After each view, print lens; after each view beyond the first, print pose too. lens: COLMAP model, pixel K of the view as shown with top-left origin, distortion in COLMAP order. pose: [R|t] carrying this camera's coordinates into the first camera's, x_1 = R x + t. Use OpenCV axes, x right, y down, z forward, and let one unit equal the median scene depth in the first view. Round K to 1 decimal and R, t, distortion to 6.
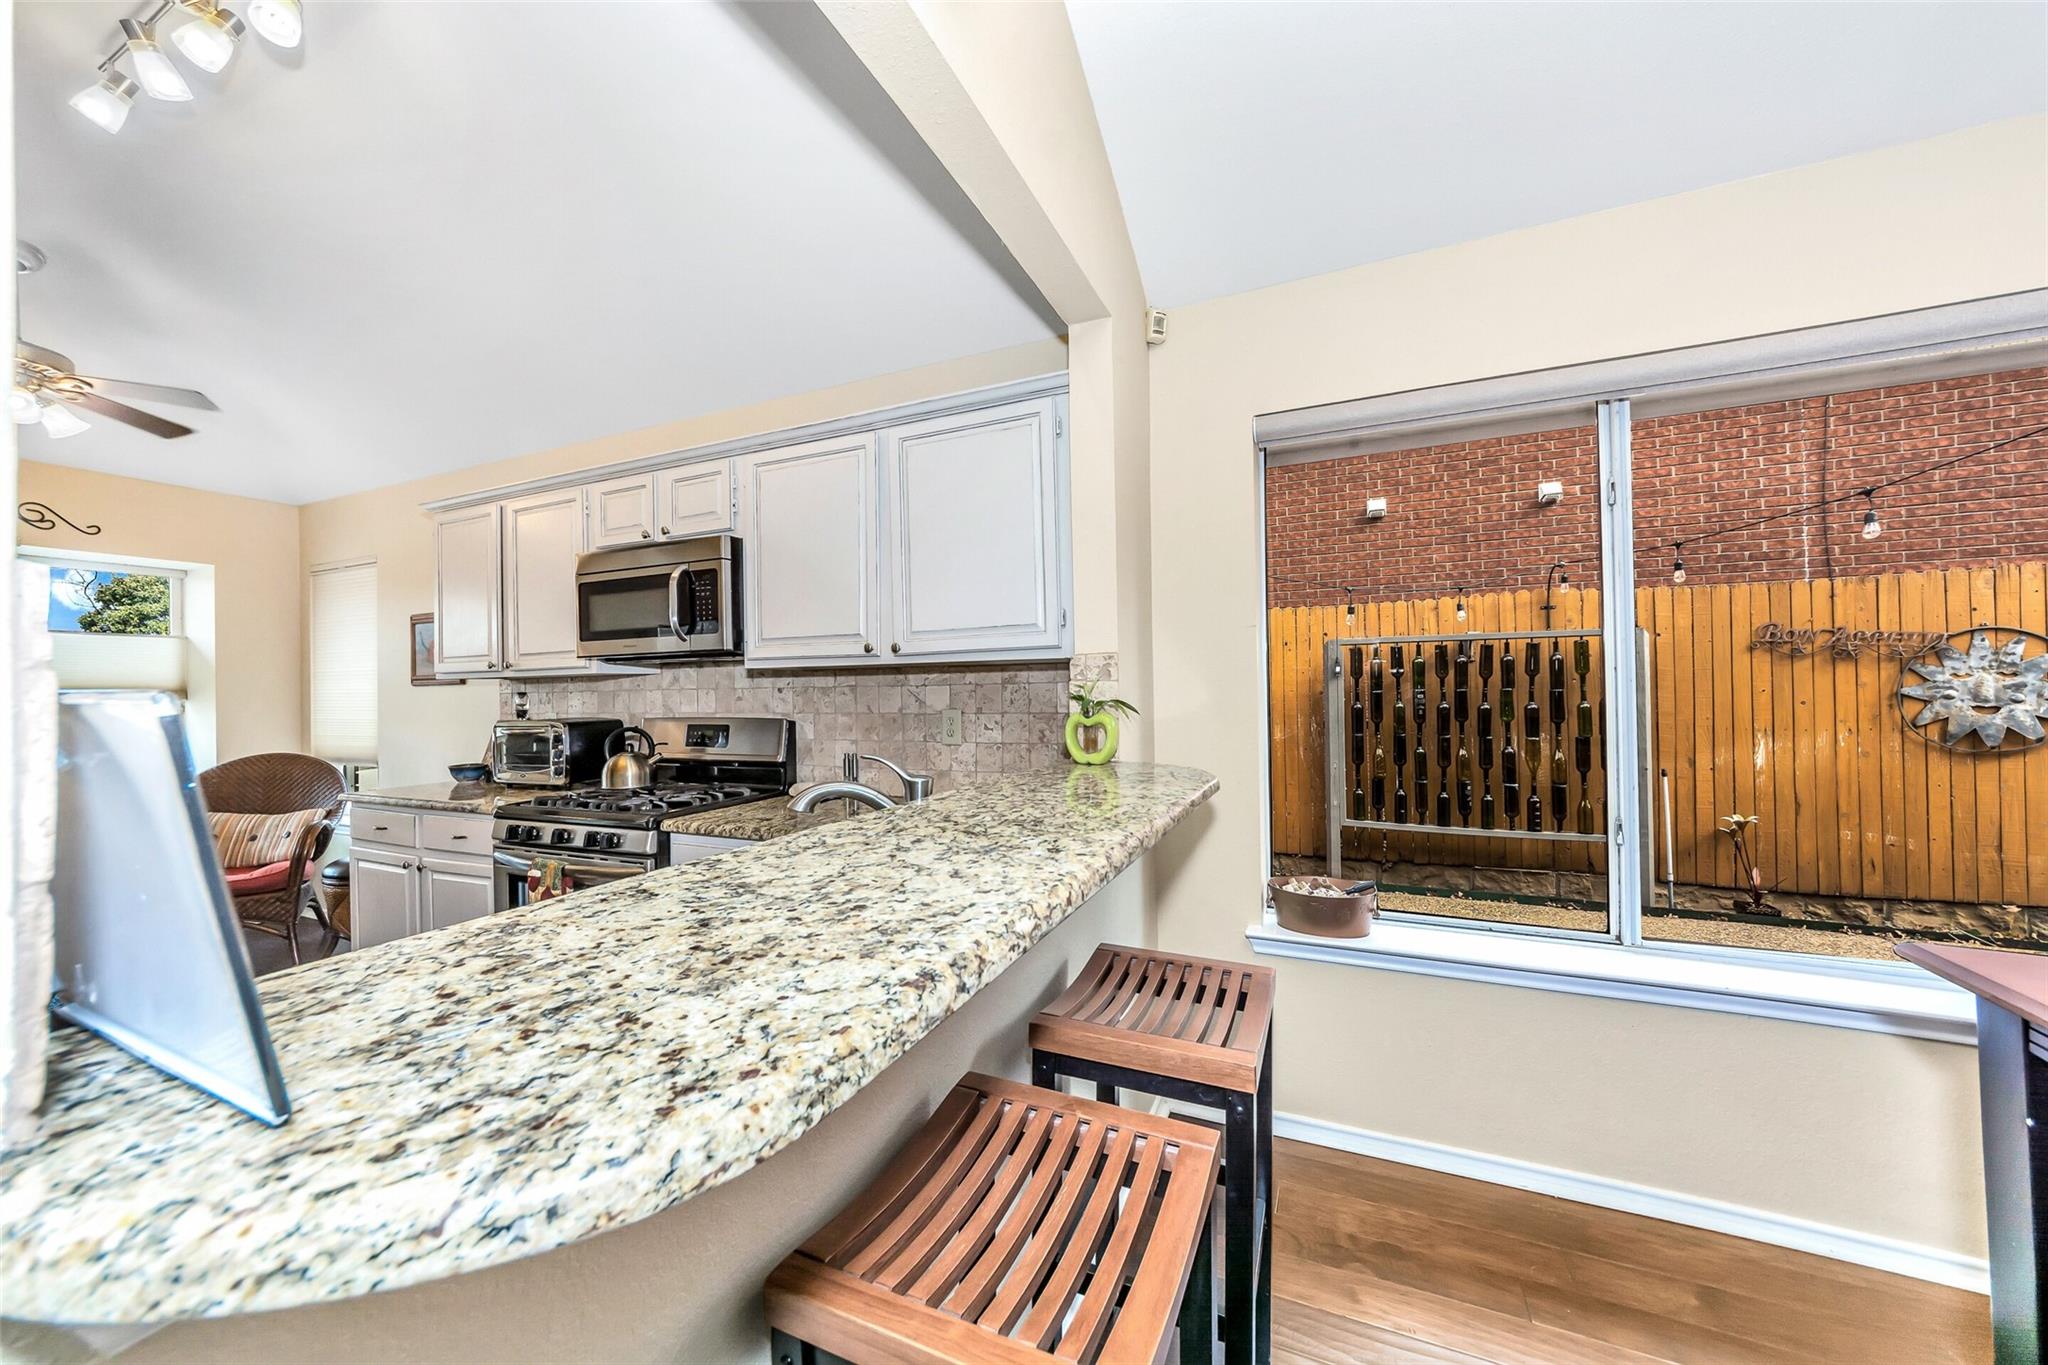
lens RADIAL K [[743.5, 0, 1008.6], [0, 743.5, 685.5], [0, 0, 1]] dist [-0.002898, -0.000097]
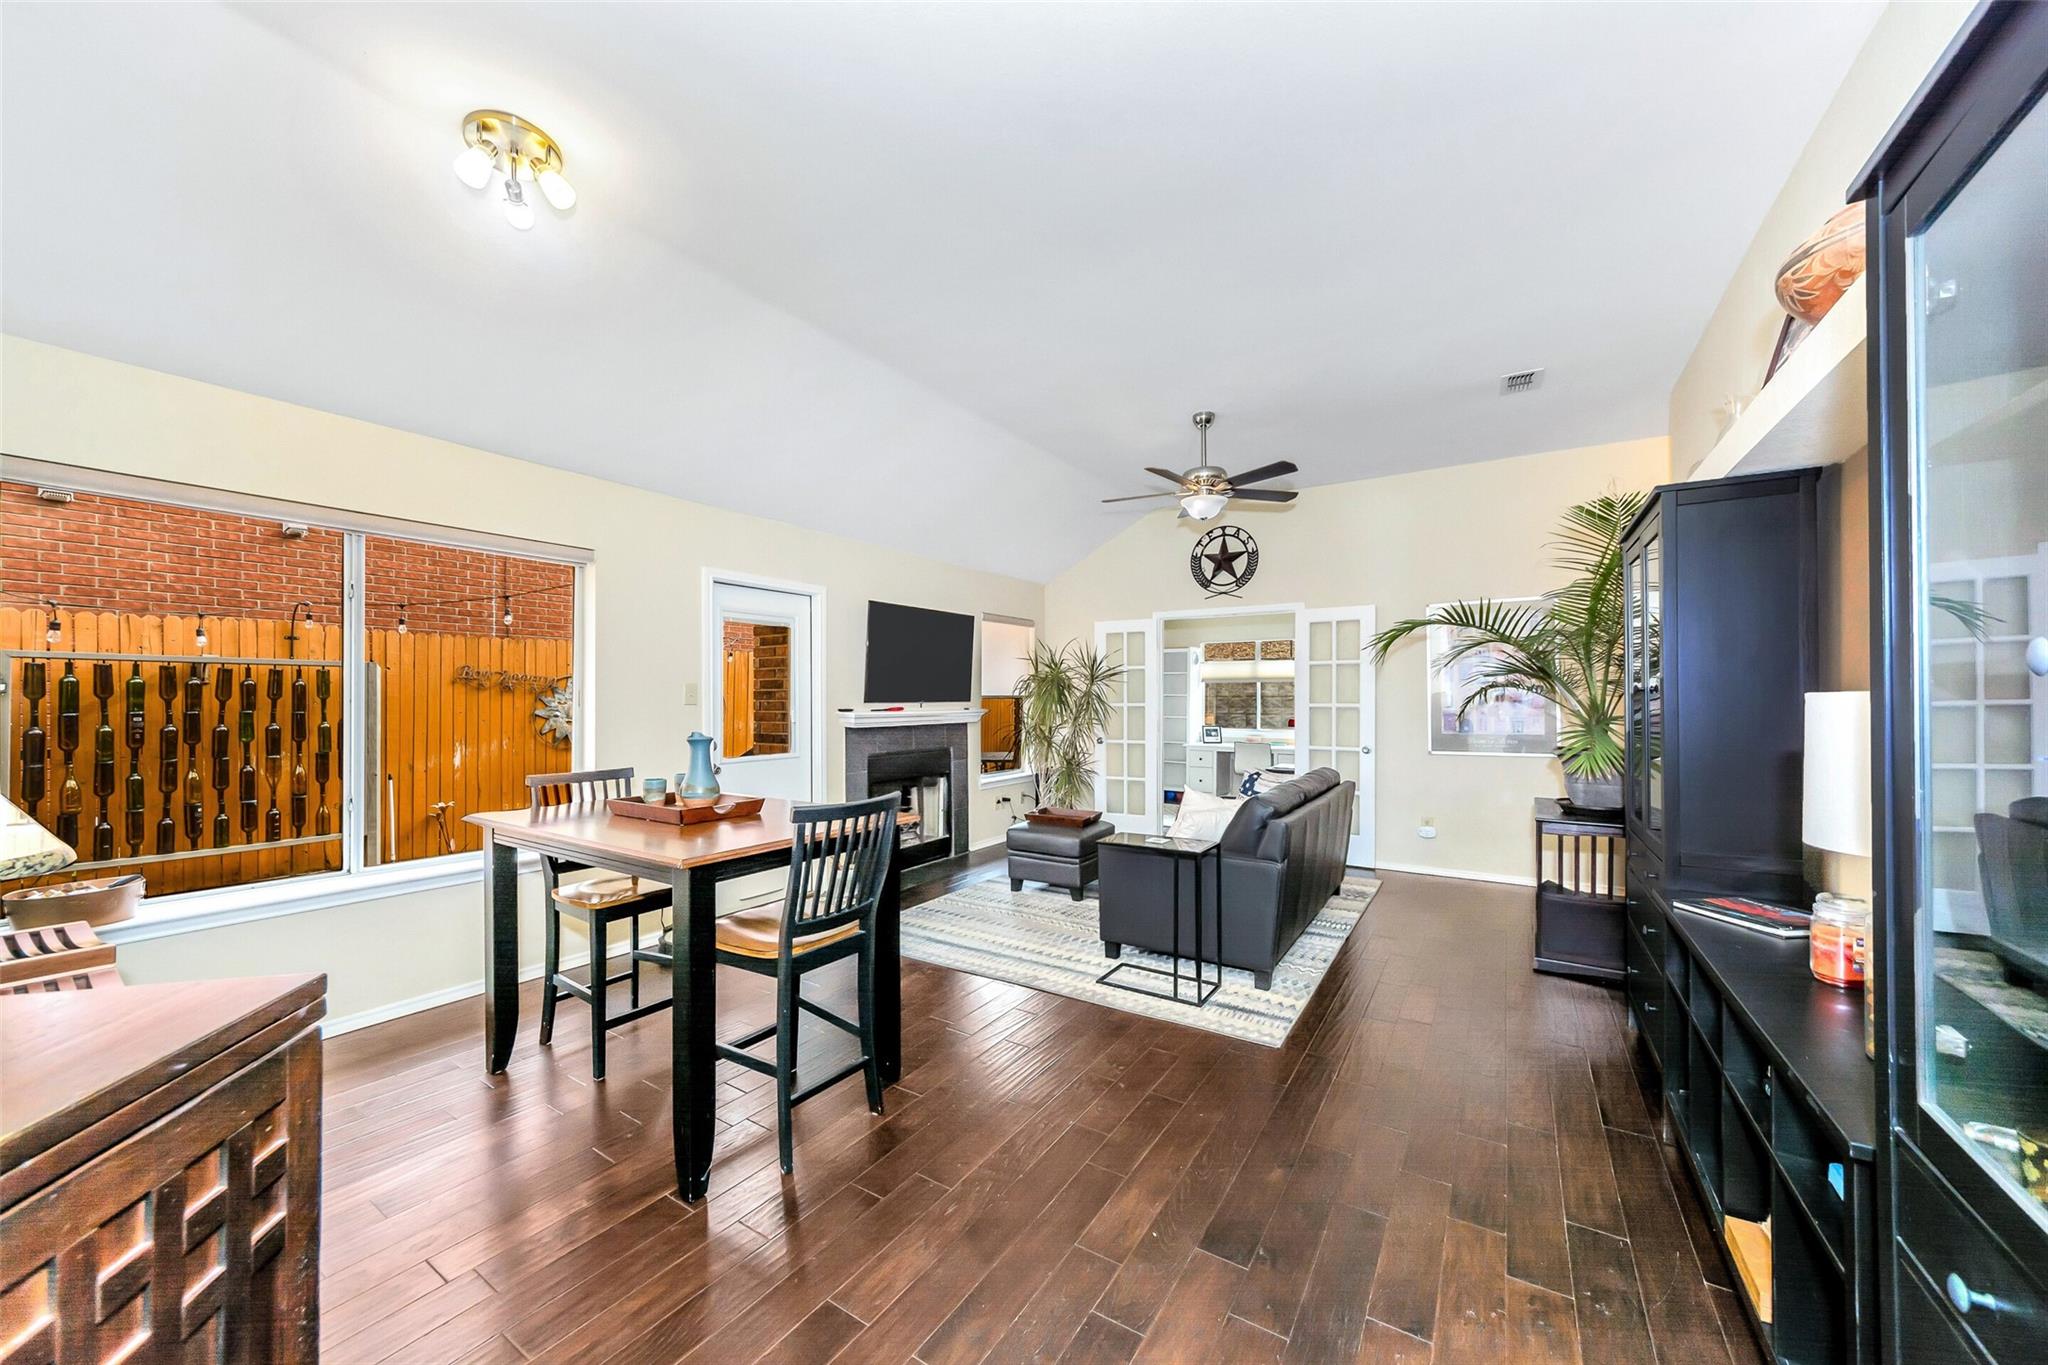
lens RADIAL K [[743.5, 0, 1004.2], [0, 743.5, 692.5], [0, 0, 1]] dist [-0.002898, -0.000097]
pose [[0.165866, 0.024171, 0.985852, -0.195785], [-0.004781, 0.999708, -0.023706, -0.002396], [-0.986137, -0.000781, 0.165934, -0.244748]]
